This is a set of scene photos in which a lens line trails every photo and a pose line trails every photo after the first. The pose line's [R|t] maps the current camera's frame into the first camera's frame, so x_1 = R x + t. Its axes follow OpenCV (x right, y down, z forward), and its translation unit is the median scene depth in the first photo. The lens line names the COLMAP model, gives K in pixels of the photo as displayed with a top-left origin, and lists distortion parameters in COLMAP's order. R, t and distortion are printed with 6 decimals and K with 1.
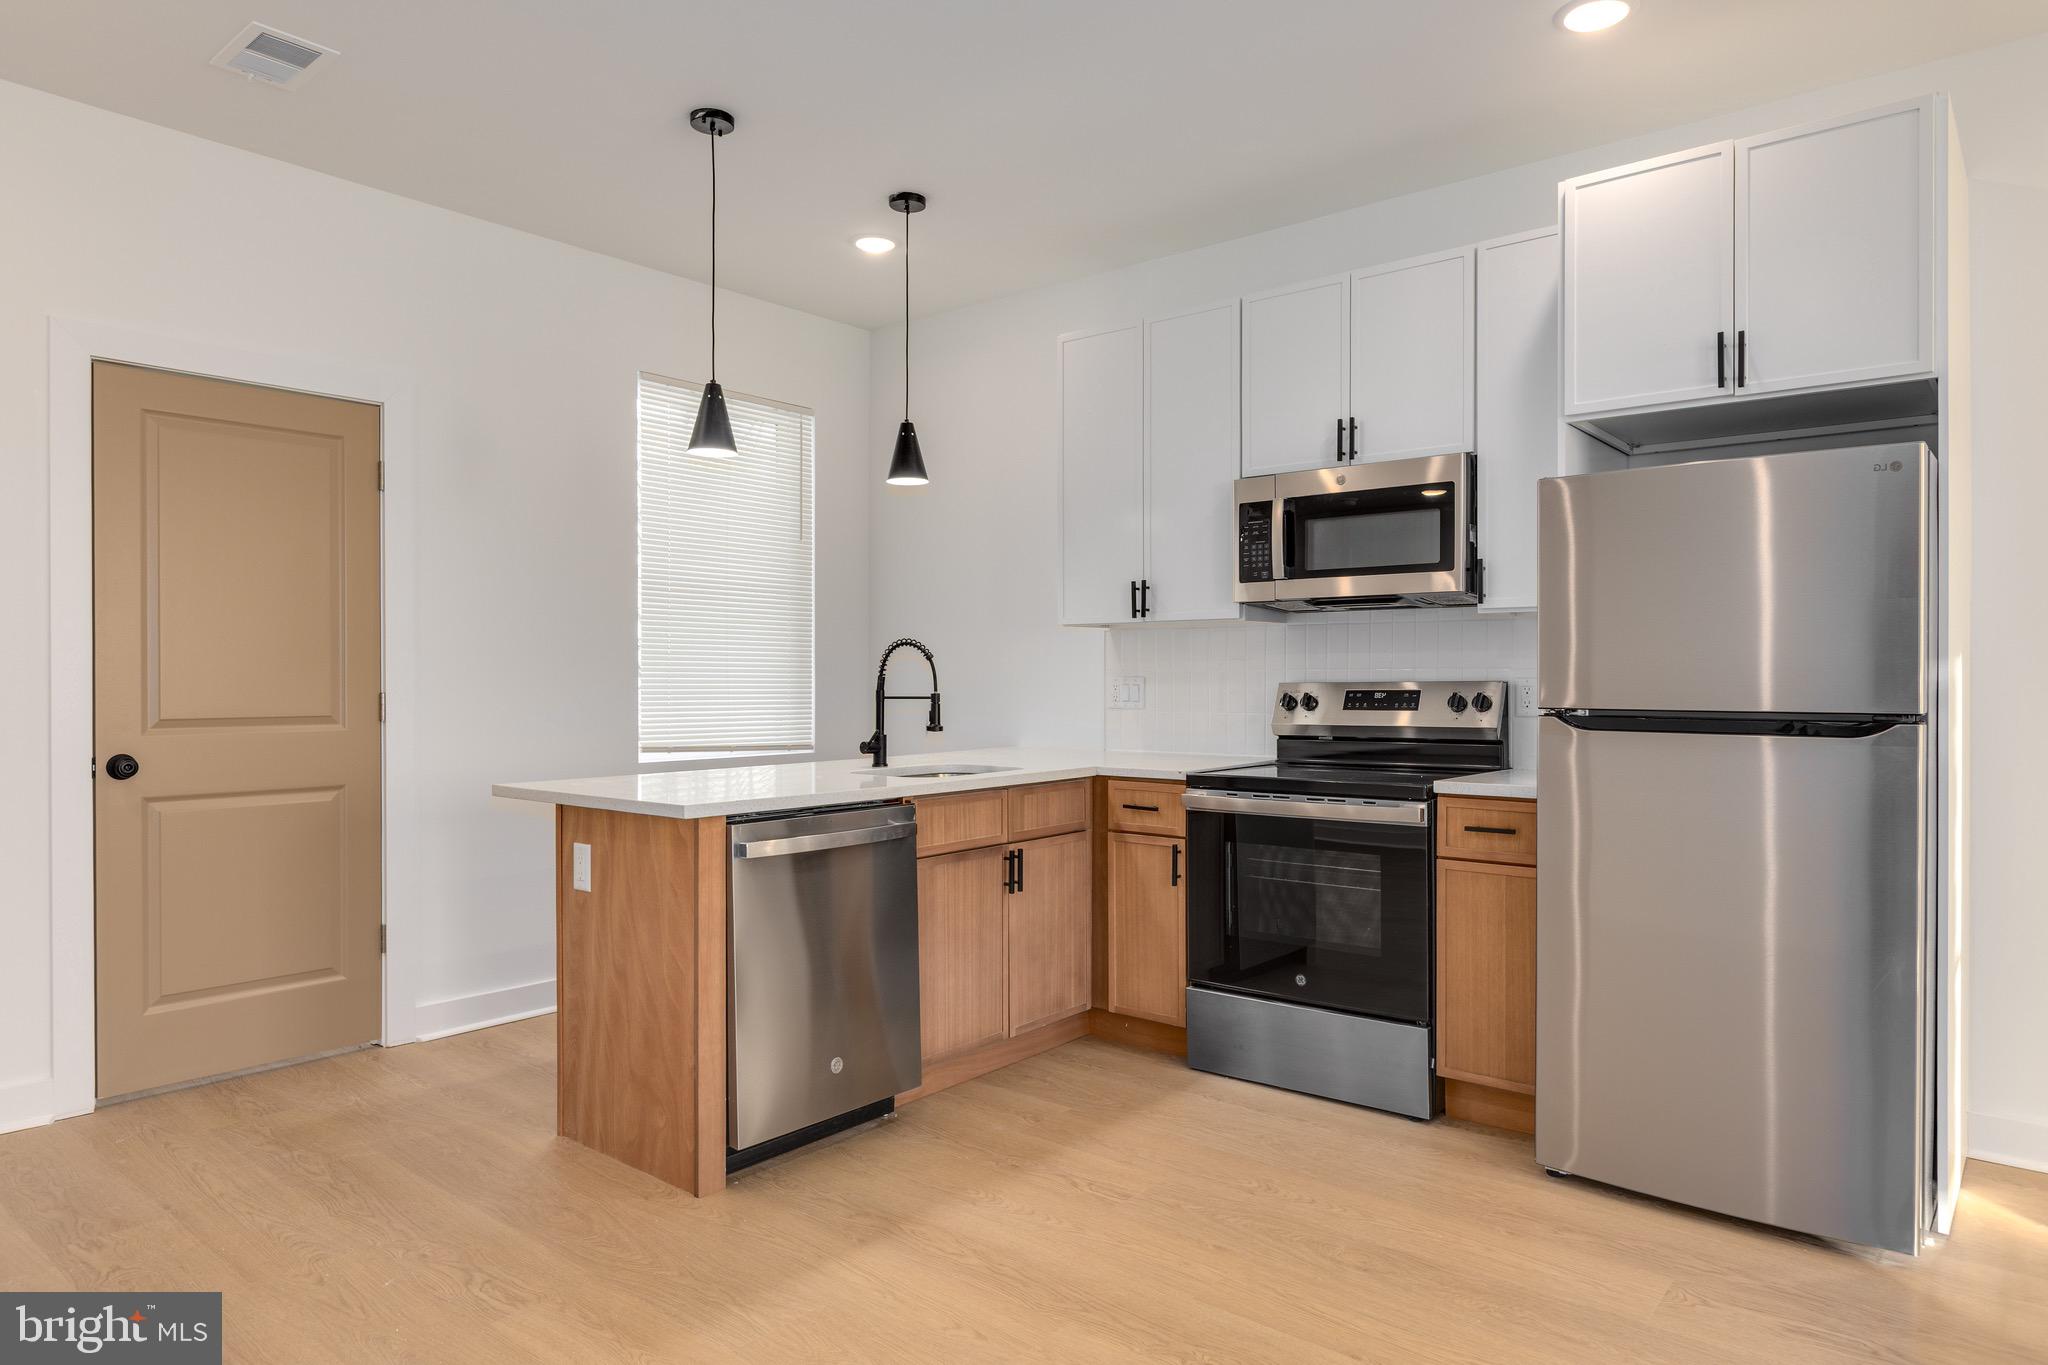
lens RADIAL K [[1262.9, 0, 1024.0], [0, 1262.9, 682.5], [0, 0, 1]] dist [0.001209, 0.001032]
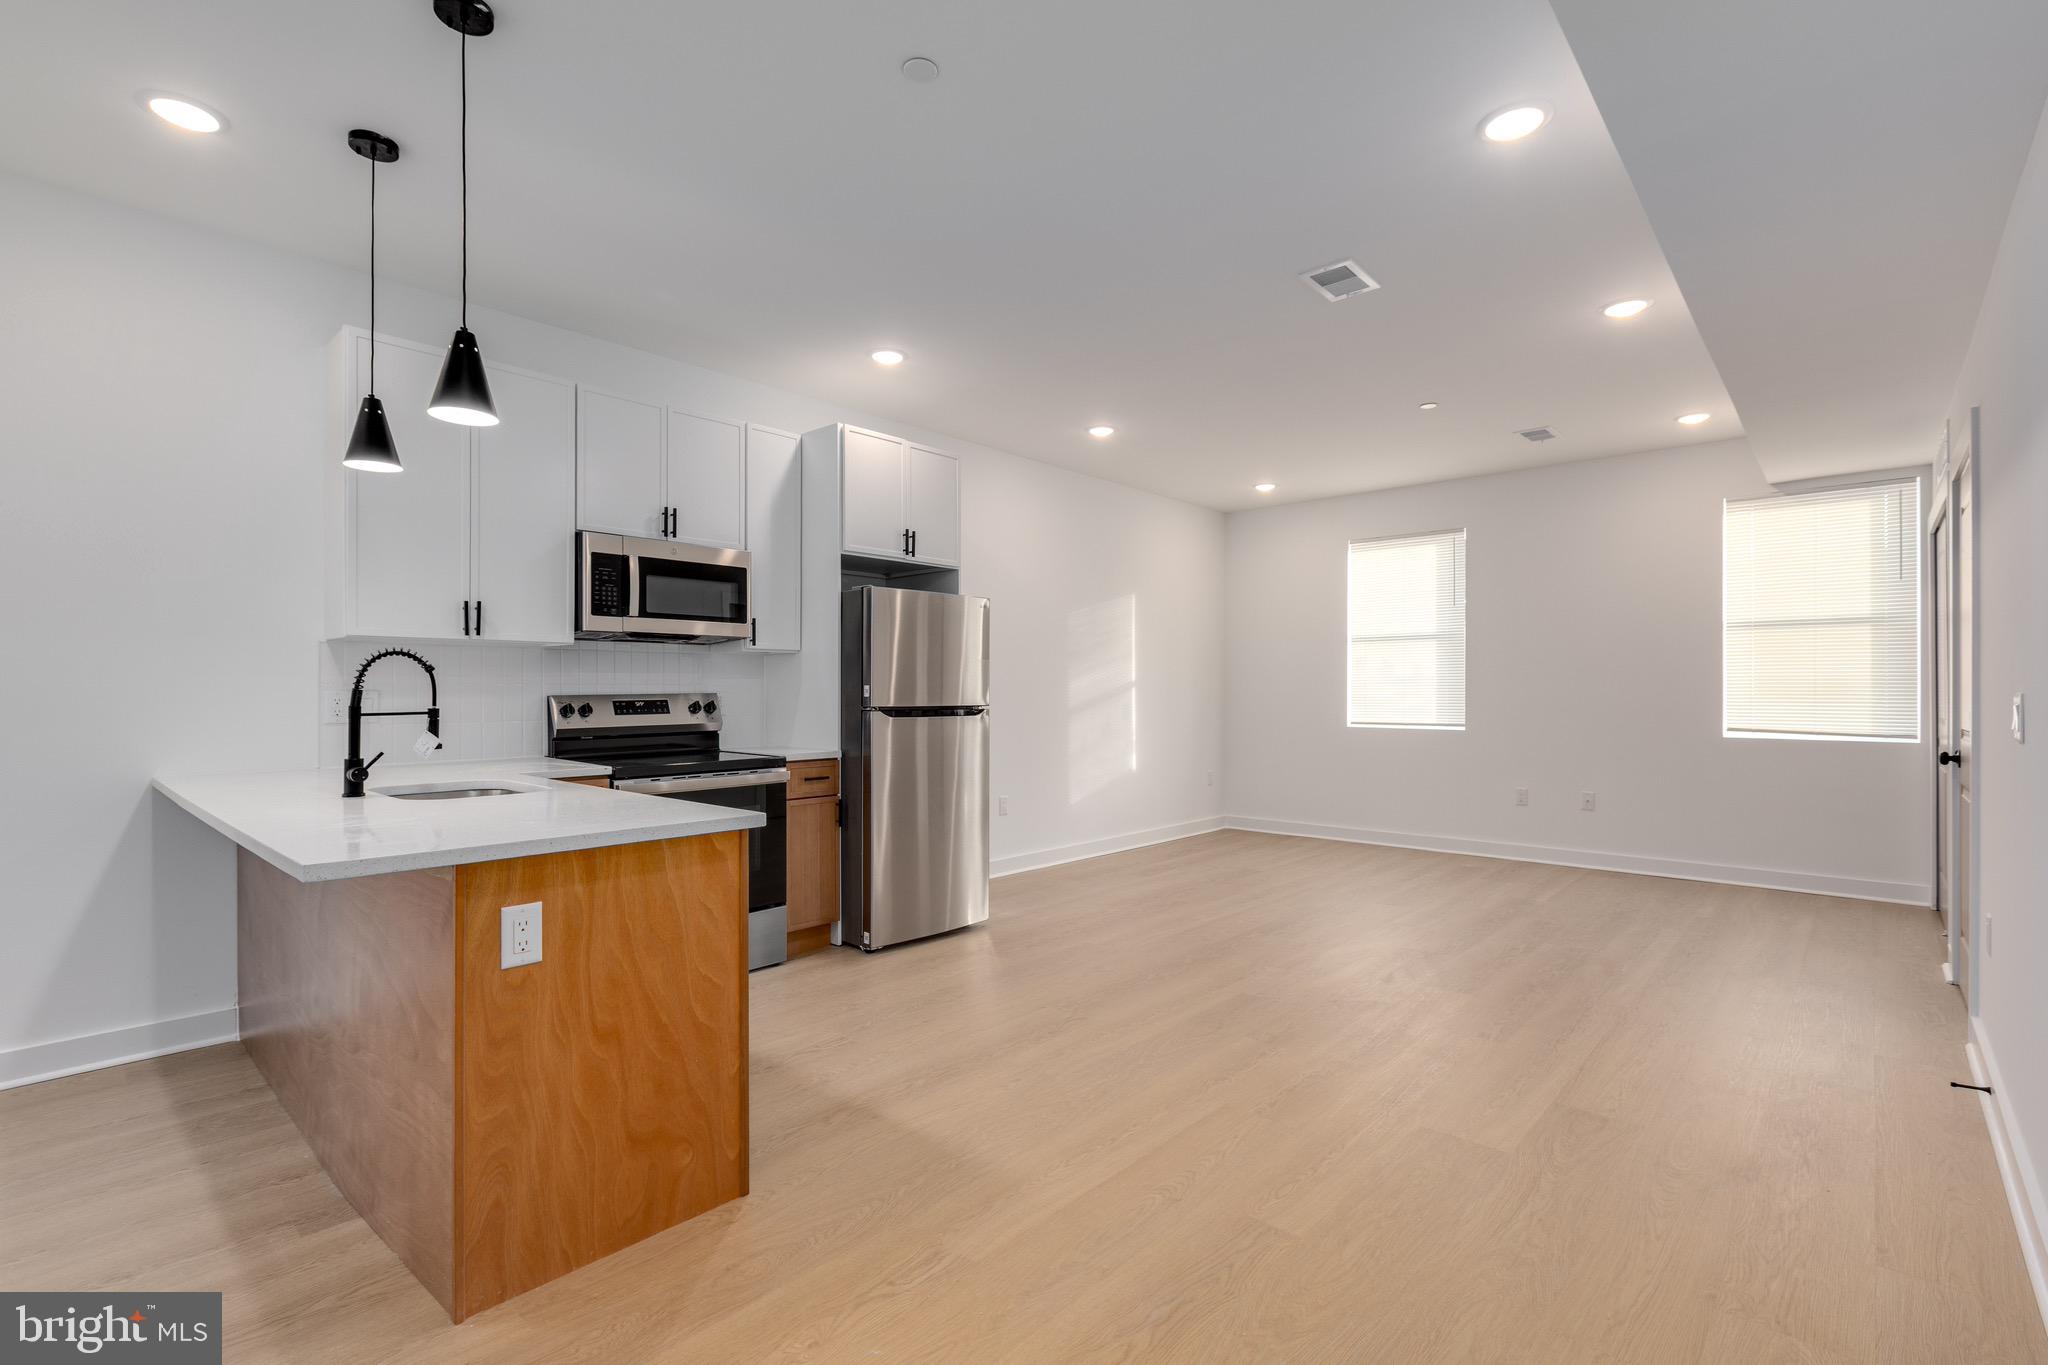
lens RADIAL K [[921.2, 0, 1026.2], [0, 921.2, 686.7], [0, 0, 1]] dist [0.023052, -0.000262]
pose [[0.045351, 0.004256, 0.998962, -0.761214], [0.005334, 0.999976, -0.004502, -0.001881], [-0.998957, 0.005533, 0.045328, 0.555622]]
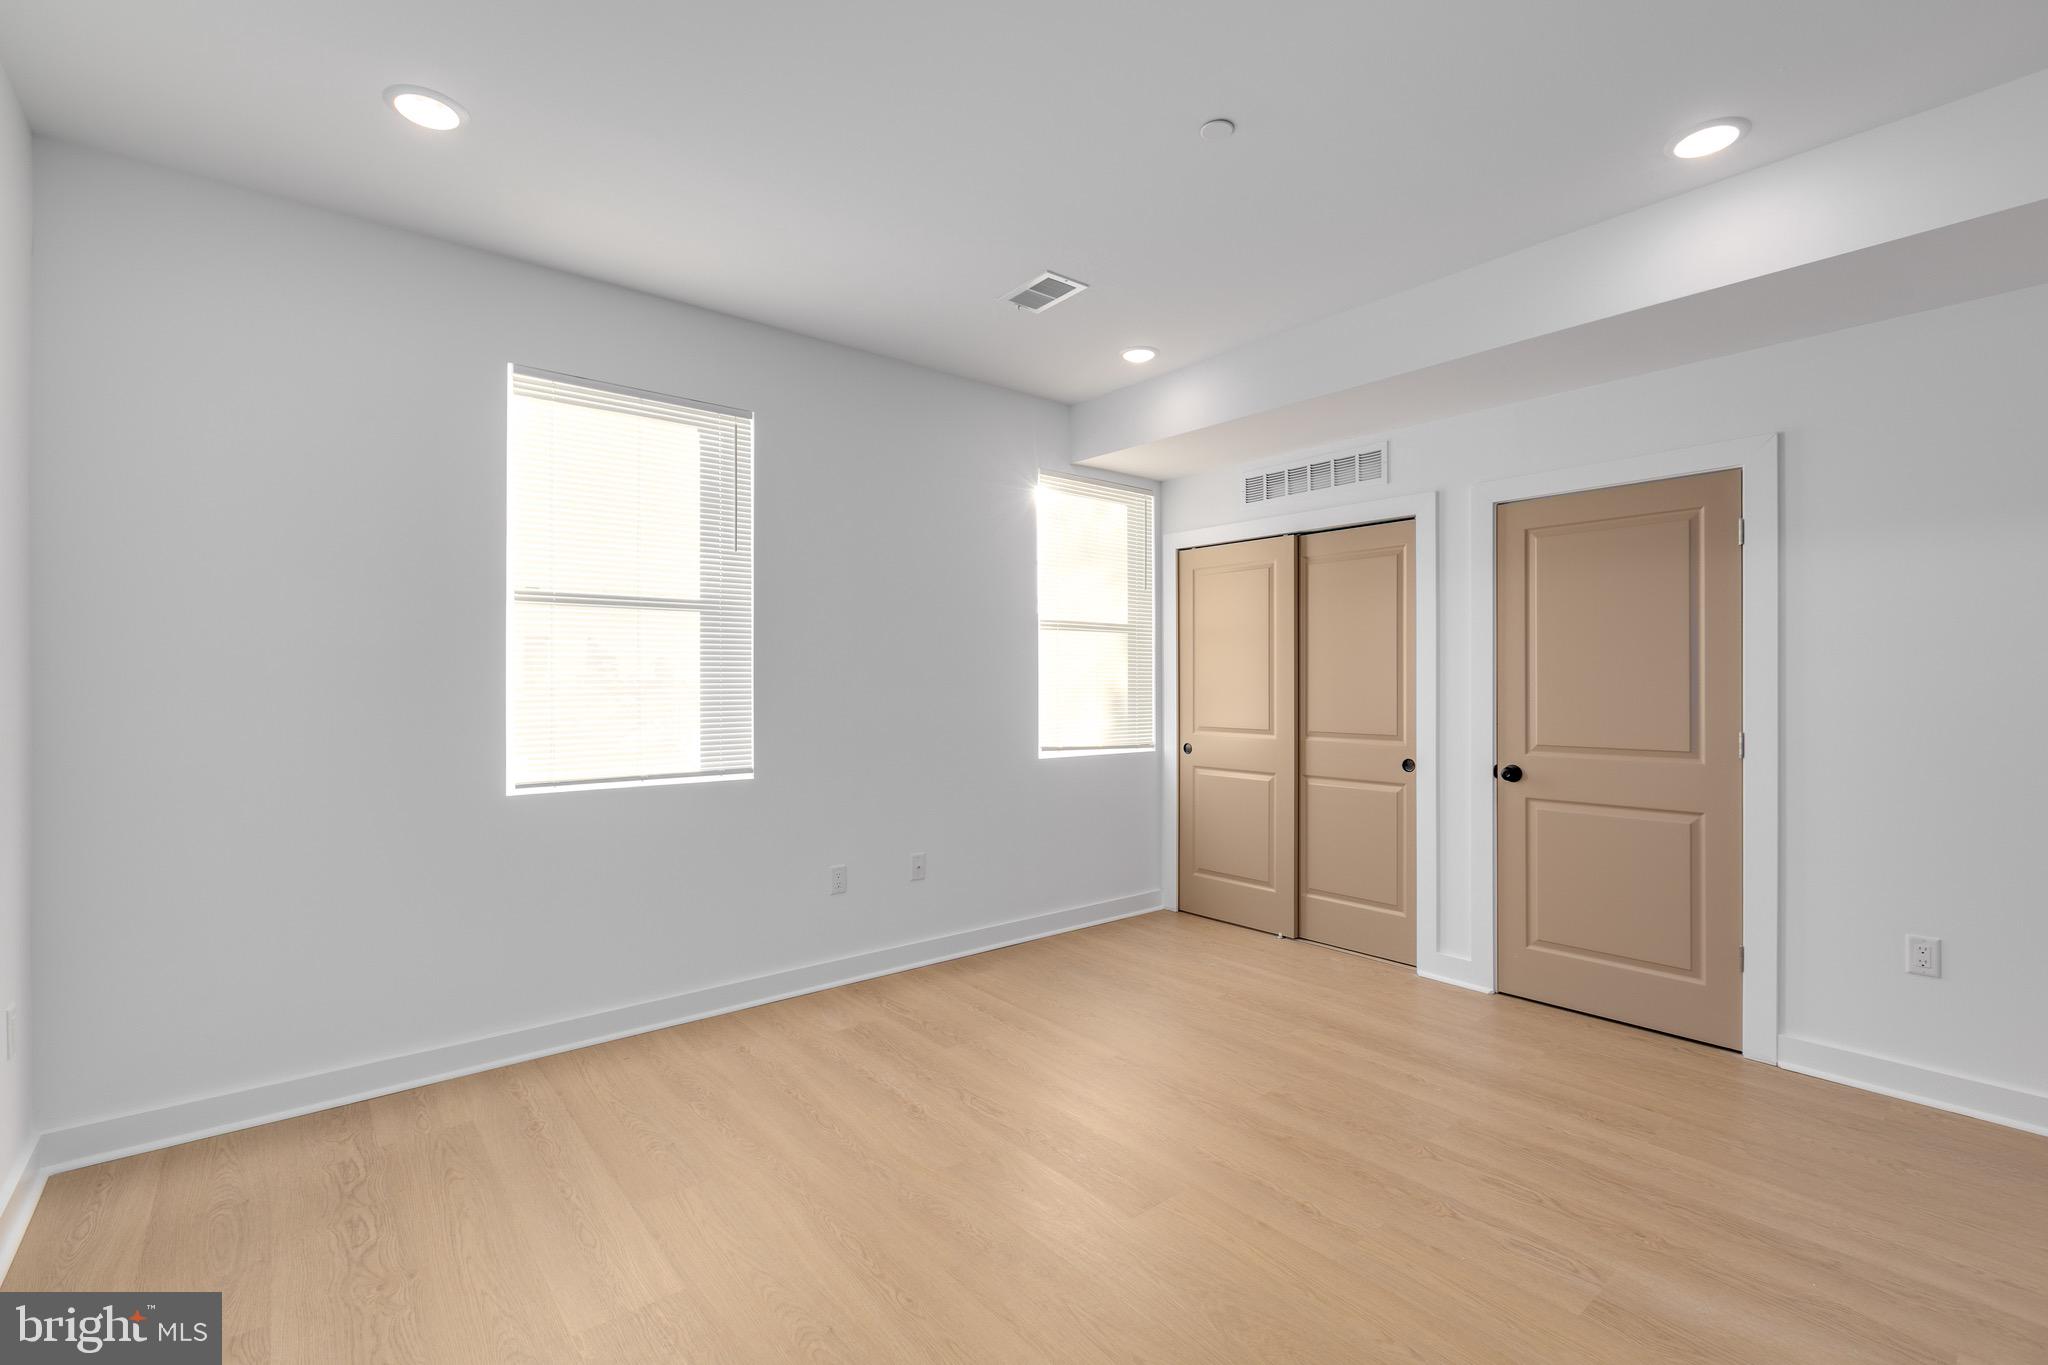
lens RADIAL K [[921.2, 0, 1026.2], [0, 921.2, 686.7], [0, 0, 1]] dist [0.023052, -0.000262]
pose [[-0.981415, -0.002278, 0.191883, 0.590462], [0.000332, 0.999908, 0.013568, -0.033556], [-0.191896, 0.013380, -0.981324, 0.703106]]
